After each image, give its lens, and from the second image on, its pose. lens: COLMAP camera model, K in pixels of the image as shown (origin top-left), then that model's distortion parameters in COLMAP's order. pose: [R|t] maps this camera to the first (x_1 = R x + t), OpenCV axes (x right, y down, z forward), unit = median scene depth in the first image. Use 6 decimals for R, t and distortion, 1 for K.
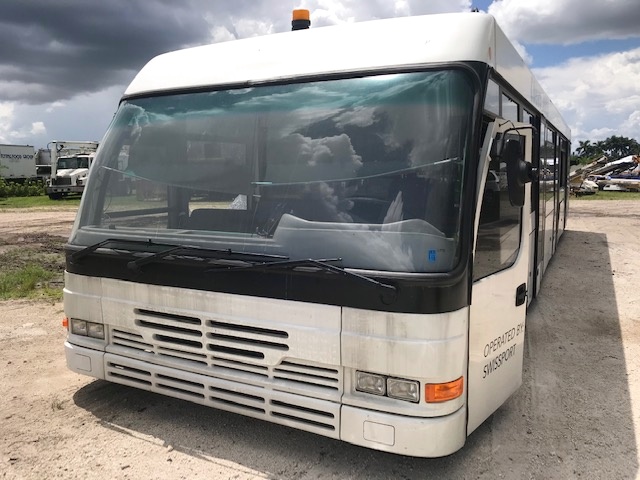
lens RADIAL K [[529.3, 0, 320.0], [0, 529.3, 240.0], [0, 0, 1]] dist [-0.000176, 0.009758]
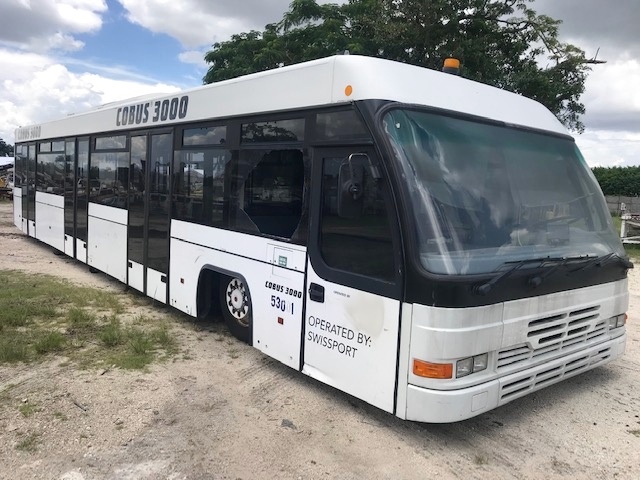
lens RADIAL K [[529.3, 0, 320.0], [0, 529.3, 240.0], [0, 0, 1]] dist [-0.000176, 0.009758]
pose [[0.399394, -0.079026, 0.913367, -1.332635], [0.059901, 0.996398, 0.060017, -0.112555], [-0.914820, 0.030741, 0.402689, 0.857665]]
